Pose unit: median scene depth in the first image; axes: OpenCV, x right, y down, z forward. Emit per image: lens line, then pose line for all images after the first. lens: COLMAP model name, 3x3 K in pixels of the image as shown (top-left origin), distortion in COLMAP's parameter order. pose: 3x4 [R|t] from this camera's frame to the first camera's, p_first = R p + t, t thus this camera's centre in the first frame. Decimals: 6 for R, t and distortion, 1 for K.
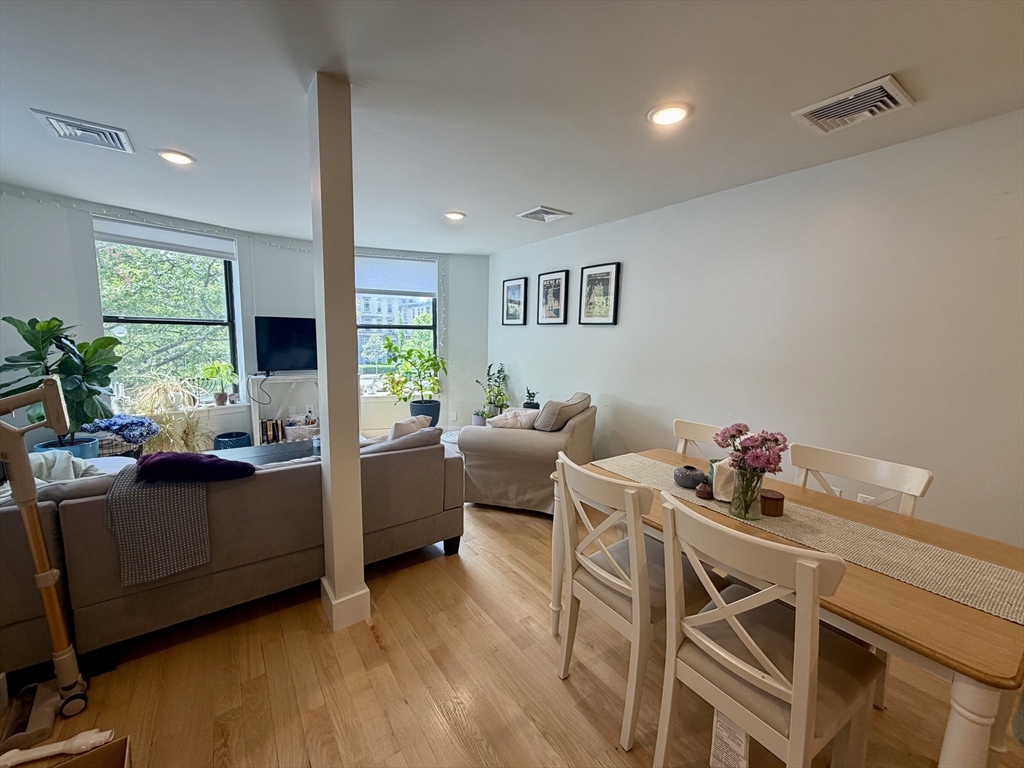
lens RADIAL K [[406.7, 0, 507.2], [0, 406.7, 383.3], [0, 0, 1]] dist [-0.001776, -0.000594]
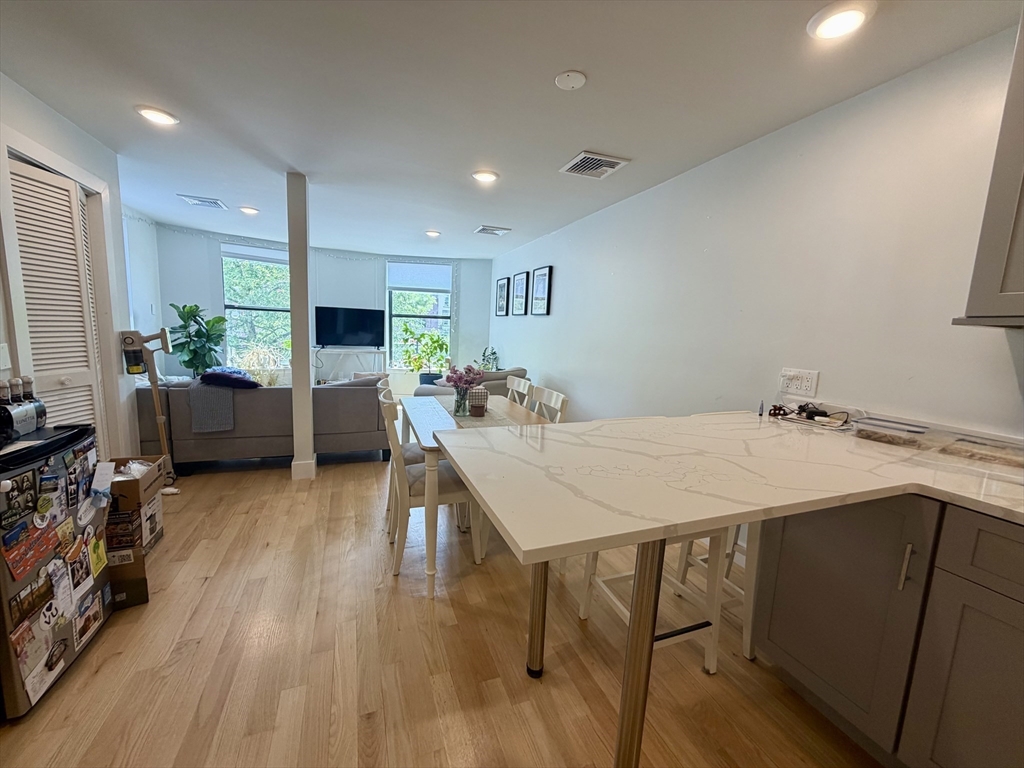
lens RADIAL K [[406.7, 0, 507.2], [0, 406.7, 383.3], [0, 0, 1]] dist [-0.001776, -0.000594]
pose [[0.967563, 0.056209, -0.246296, 0.551053], [-0.054094, 0.998418, 0.015350, 0.065807], [0.246769, -0.001529, 0.969073, -0.305565]]
